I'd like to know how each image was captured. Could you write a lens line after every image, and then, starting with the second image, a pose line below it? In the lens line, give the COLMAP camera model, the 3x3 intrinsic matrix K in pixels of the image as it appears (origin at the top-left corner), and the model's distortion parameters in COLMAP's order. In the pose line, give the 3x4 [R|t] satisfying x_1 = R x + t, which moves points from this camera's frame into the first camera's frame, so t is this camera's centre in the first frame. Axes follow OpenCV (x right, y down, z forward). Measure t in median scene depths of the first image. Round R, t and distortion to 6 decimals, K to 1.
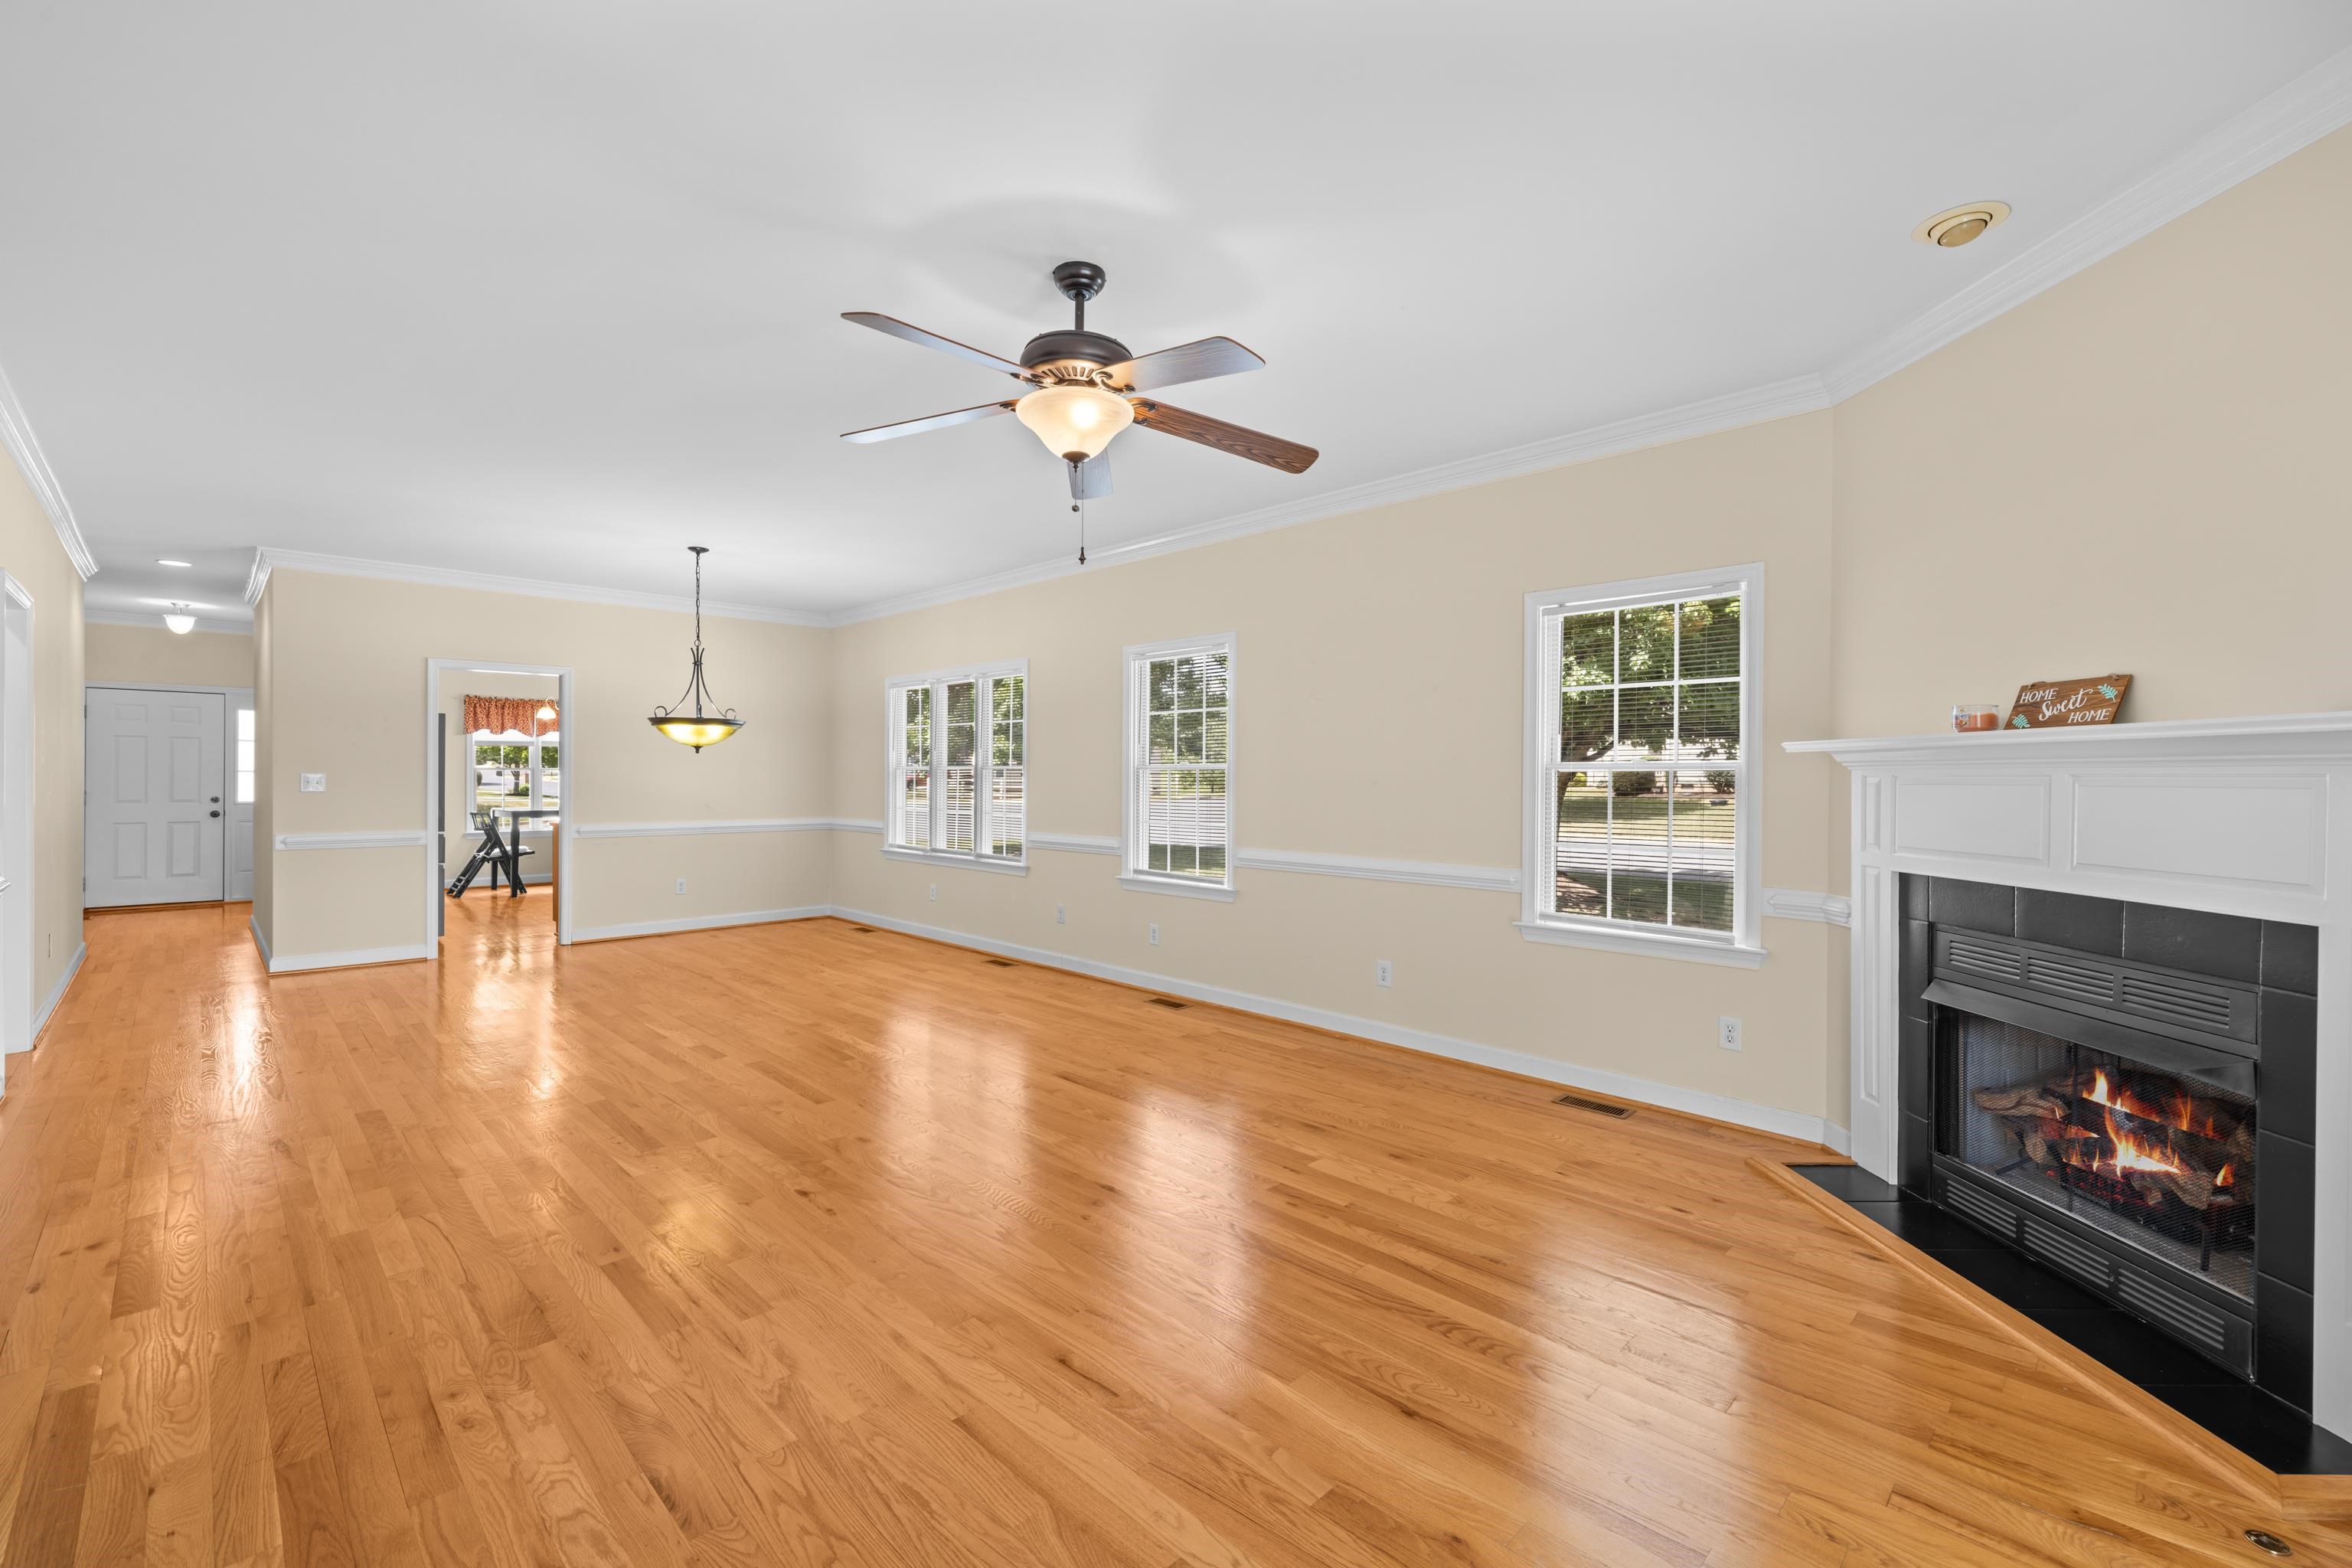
lens RADIAL K [[987.3, 0, 1176.7], [0, 987.3, 781.2], [0, 0, 1]] dist [0.002166, -0.000063]
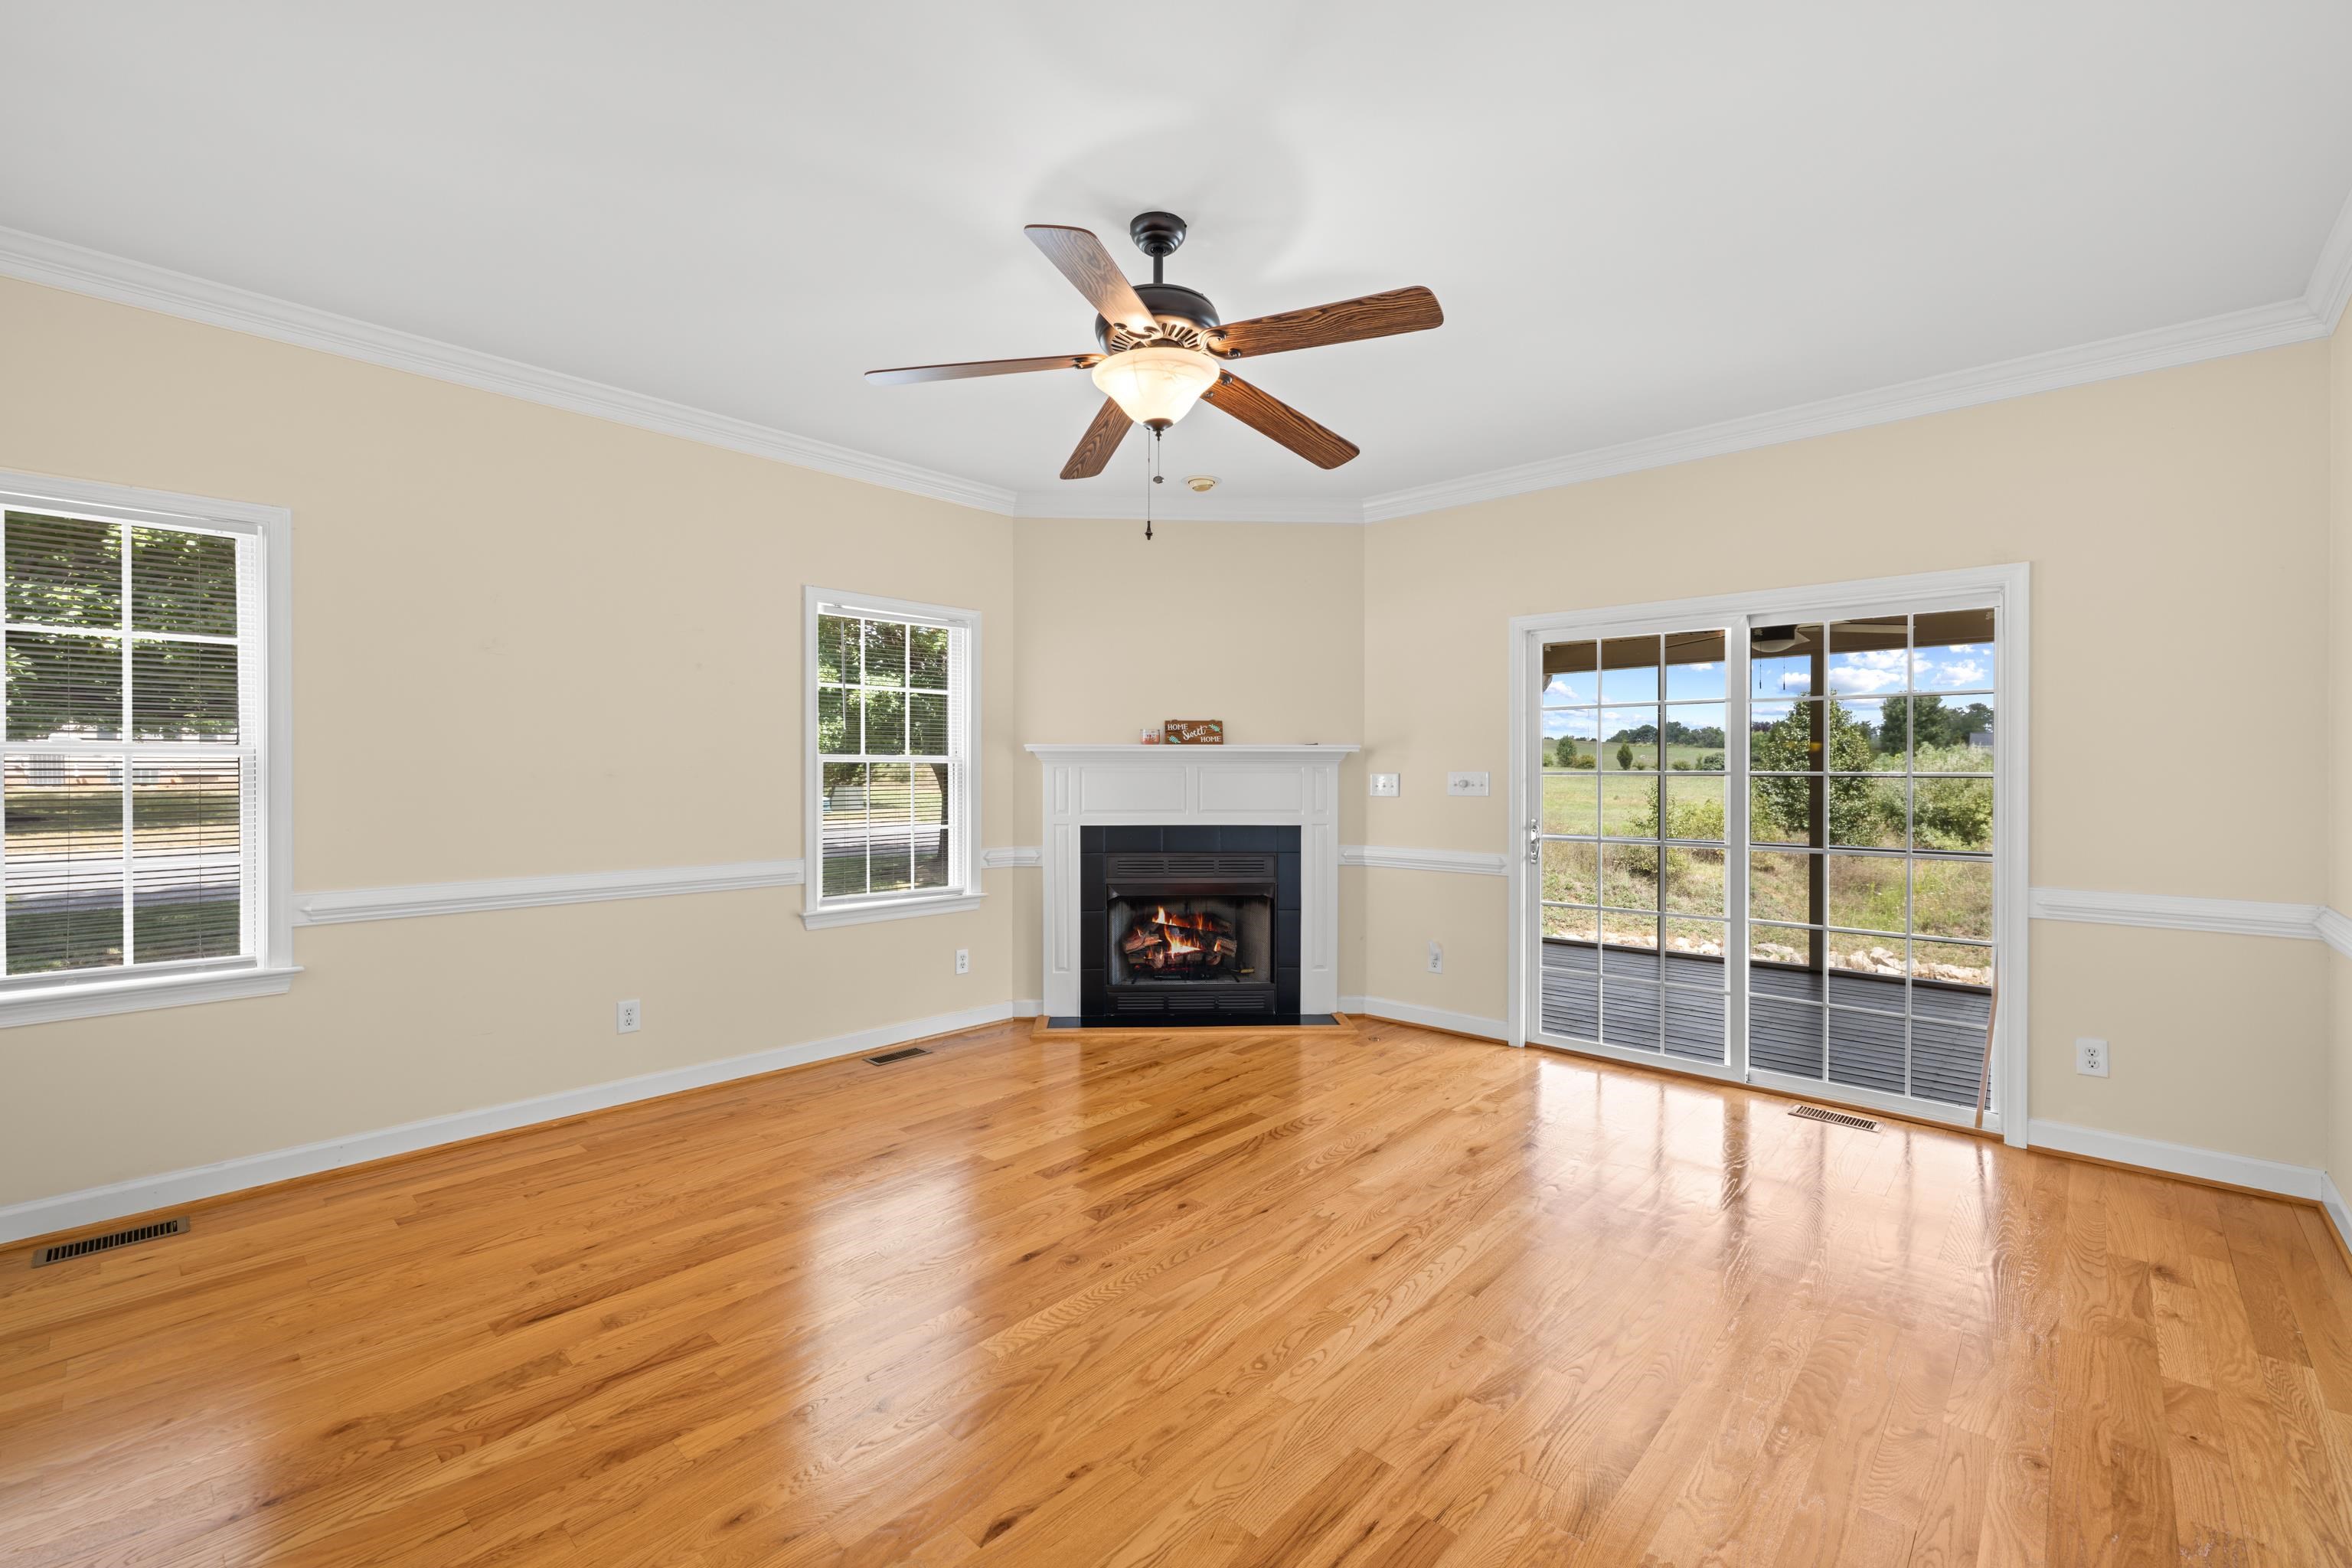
lens RADIAL K [[987.3, 0, 1176.7], [0, 987.3, 781.2], [0, 0, 1]] dist [0.002166, -0.000063]
pose [[-0.042322, -0.016400, 0.998969, -0.631335], [0.000782, 0.999864, 0.016448, -0.006344], [-0.999104, 0.001478, -0.042303, 0.629061]]
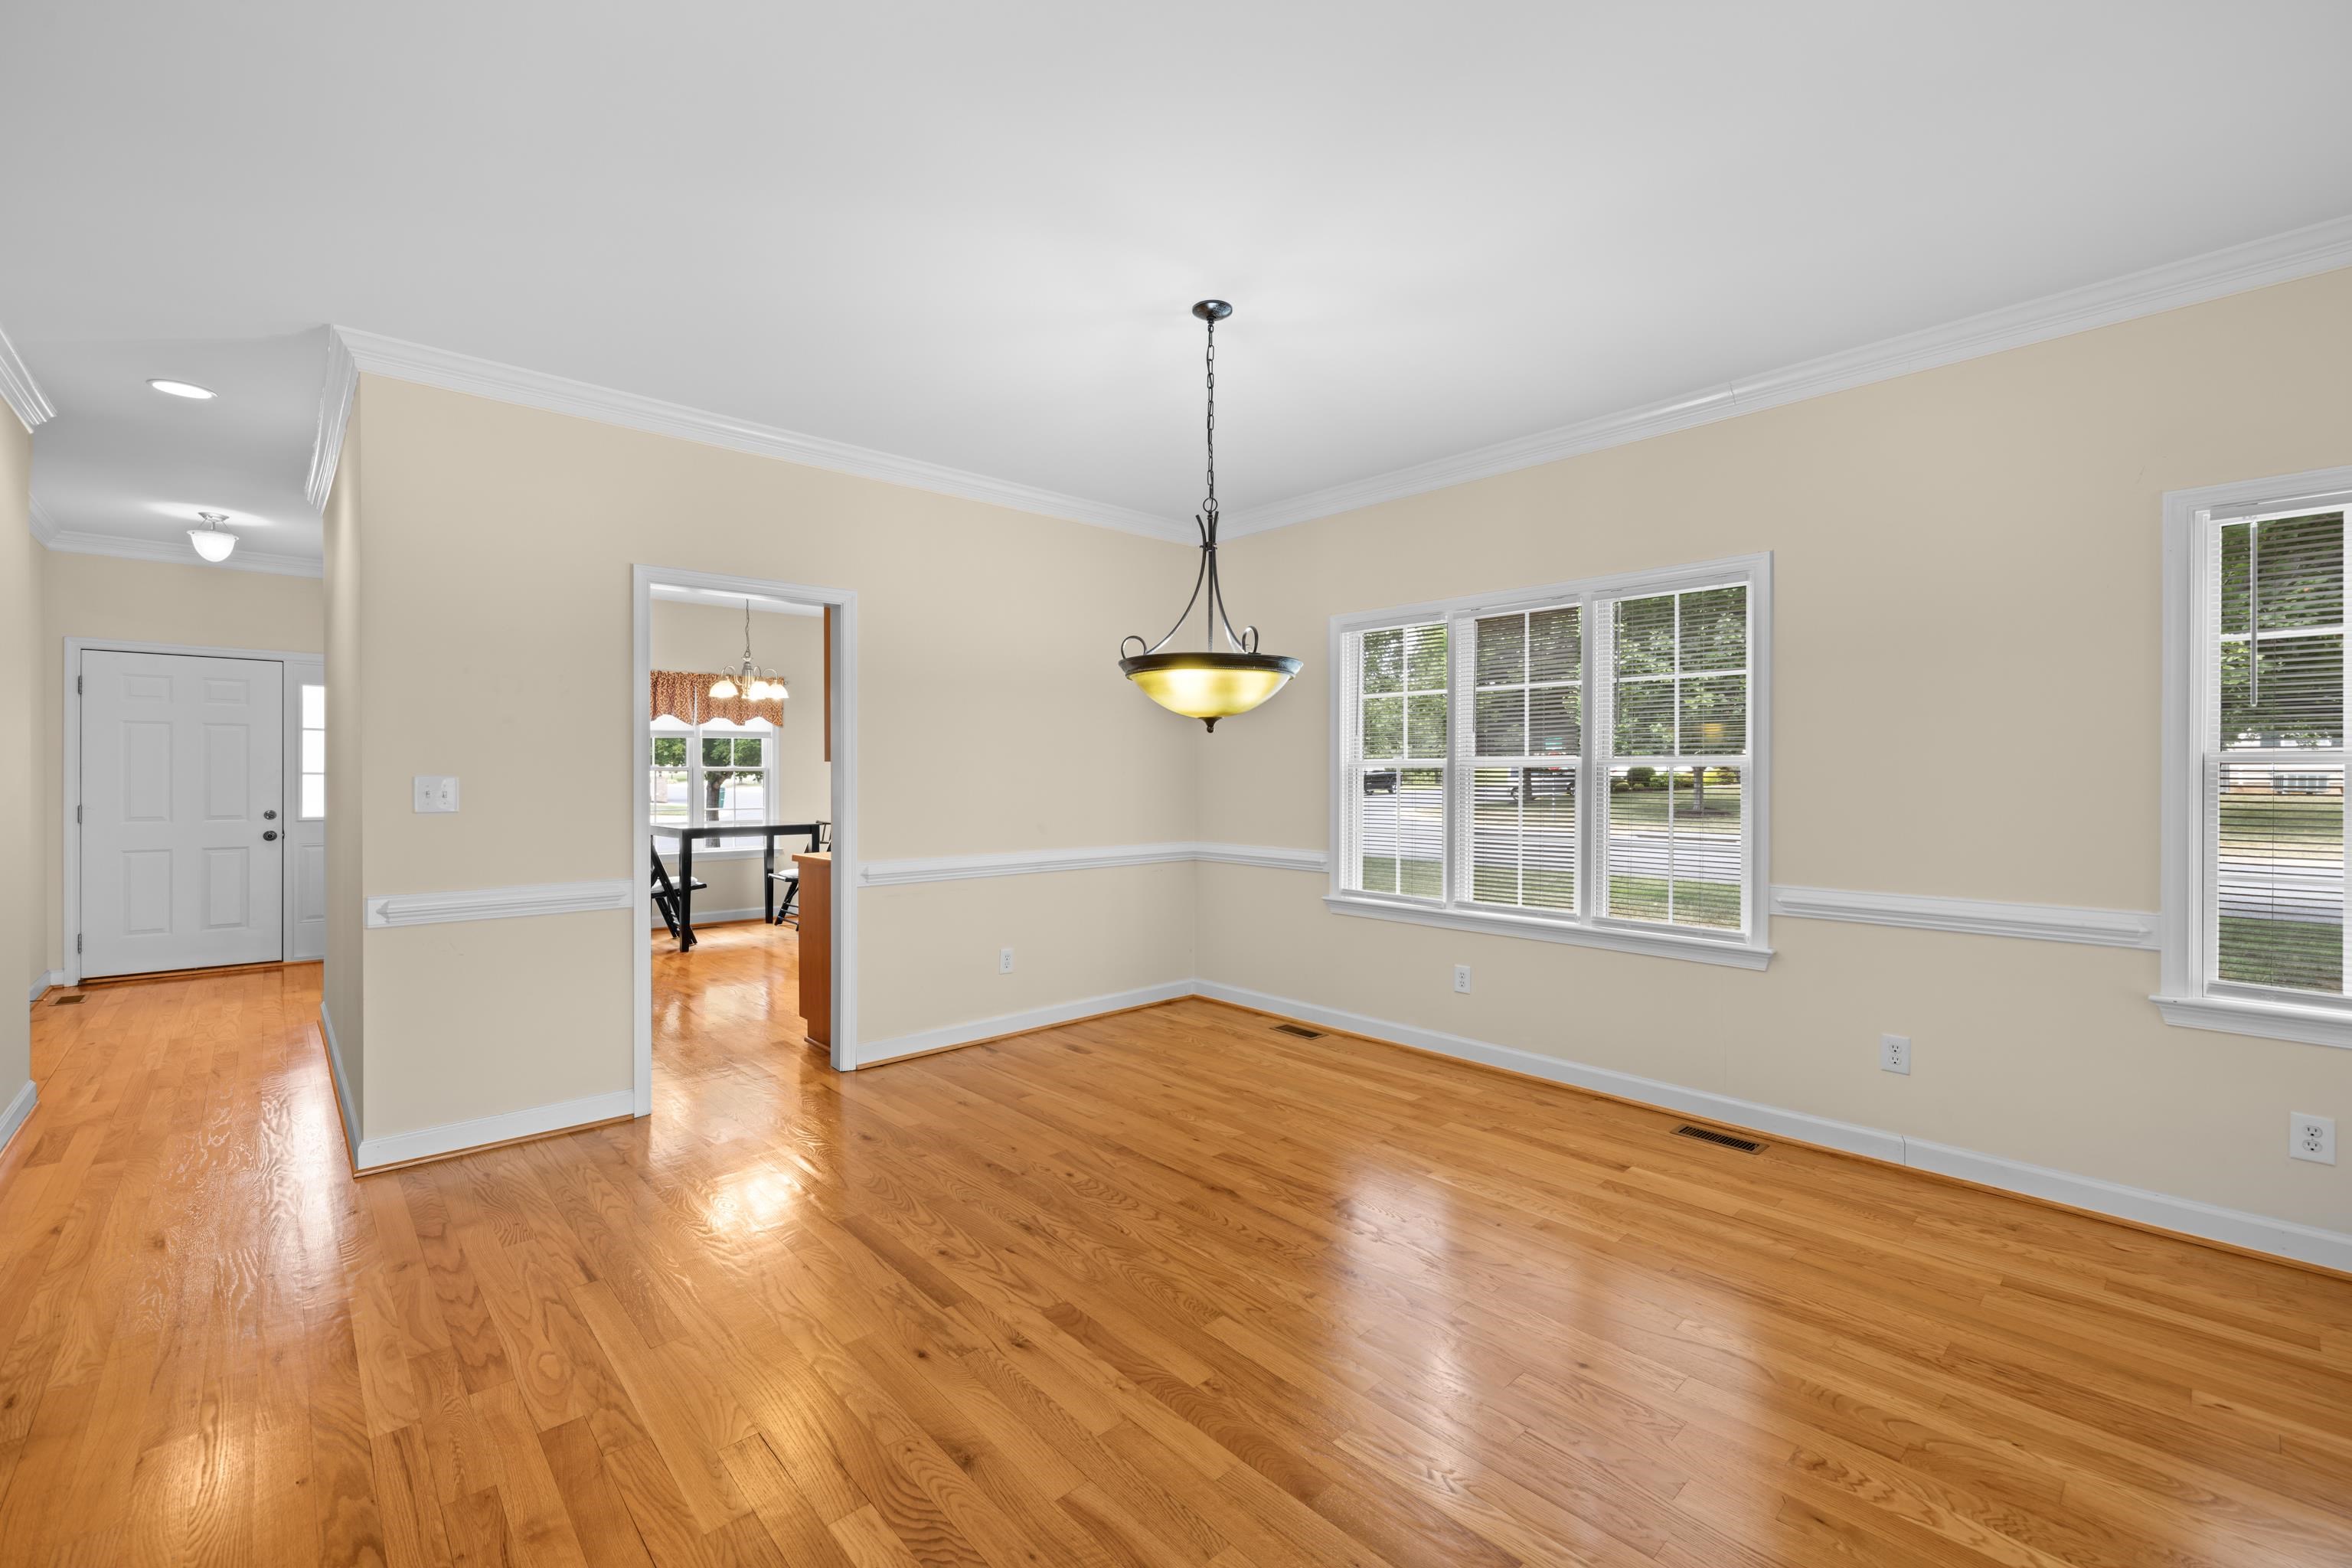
lens RADIAL K [[987.3, 0, 1176.7], [0, 987.3, 781.2], [0, 0, 1]] dist [0.002166, -0.000063]
pose [[0.999243, -0.003856, -0.038704, -0.666142], [0.003918, 0.999991, 0.001521, -0.006949], [0.038698, -0.001672, 0.999250, 0.712082]]
